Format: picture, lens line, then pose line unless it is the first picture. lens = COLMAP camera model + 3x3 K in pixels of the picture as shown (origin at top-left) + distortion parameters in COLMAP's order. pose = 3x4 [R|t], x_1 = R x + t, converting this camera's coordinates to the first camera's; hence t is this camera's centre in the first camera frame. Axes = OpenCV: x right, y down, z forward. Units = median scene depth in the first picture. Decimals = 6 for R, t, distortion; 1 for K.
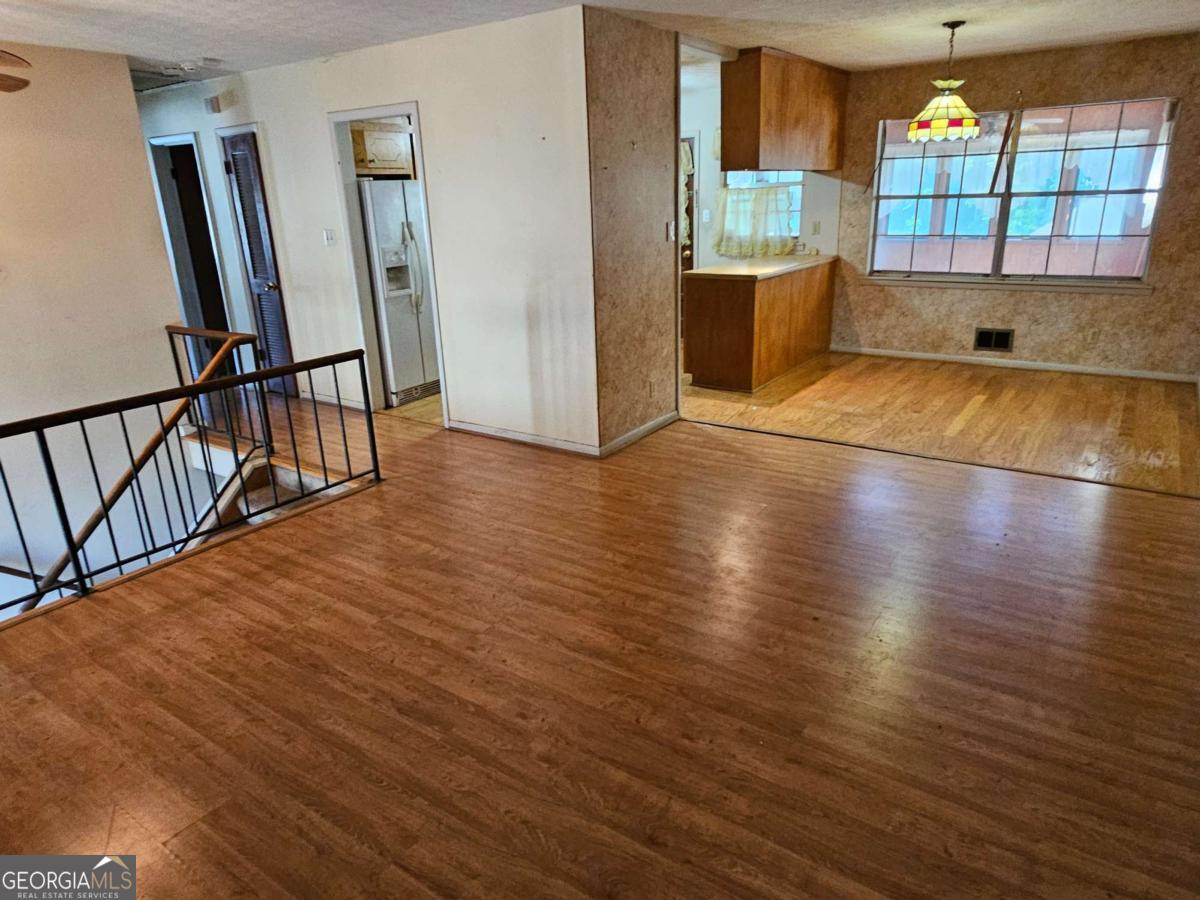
lens RADIAL K [[761.0, 0, 599.5], [0, 761.0, 450.0], [0, 0, 1]] dist [-0.001350, -0.002985]
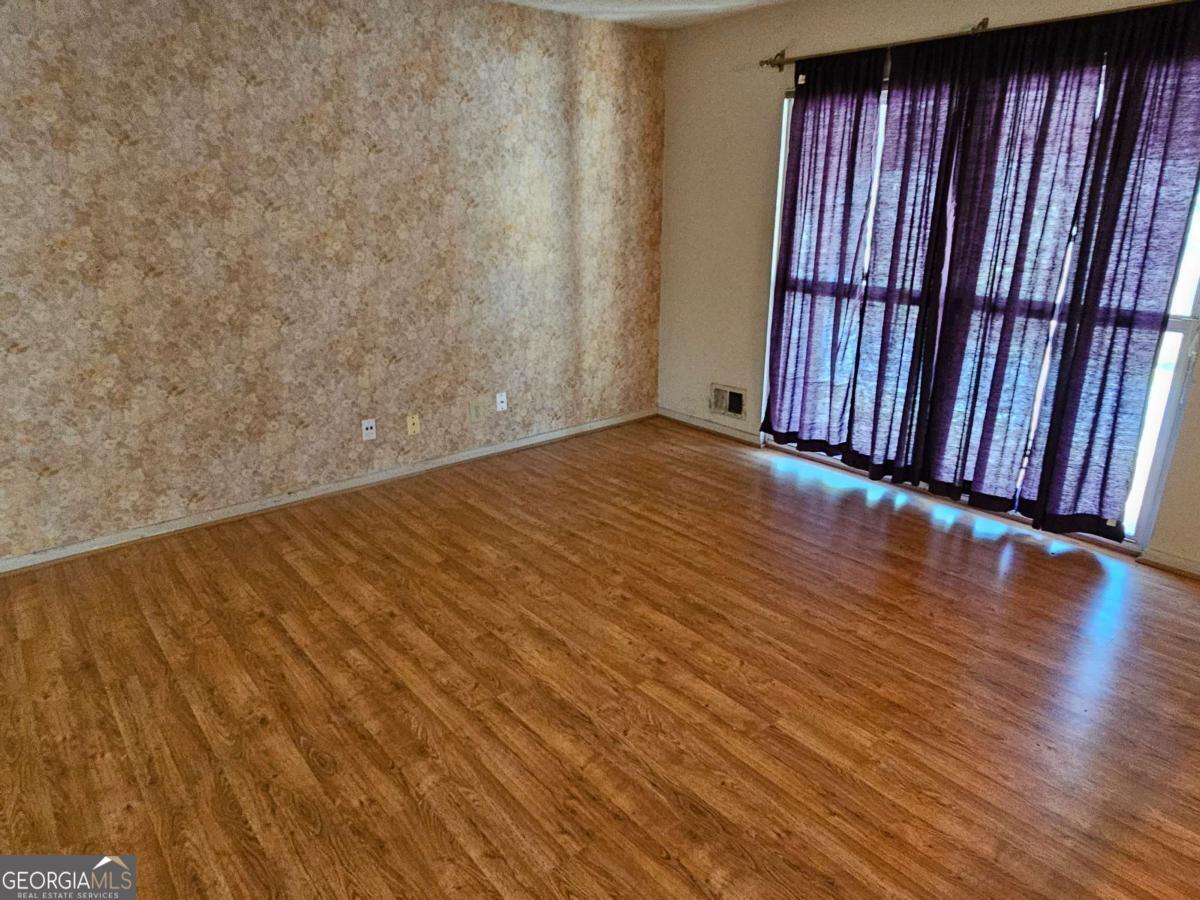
lens RADIAL K [[761.0, 0, 597.5], [0, 761.0, 451.2], [0, 0, 1]] dist [-0.001350, -0.002985]
pose [[-0.962657, -0.051845, 0.265714, -0.366169], [0.118368, 0.802100, 0.585341, -0.570125], [-0.243476, 0.594935, -0.766010, 1.759961]]
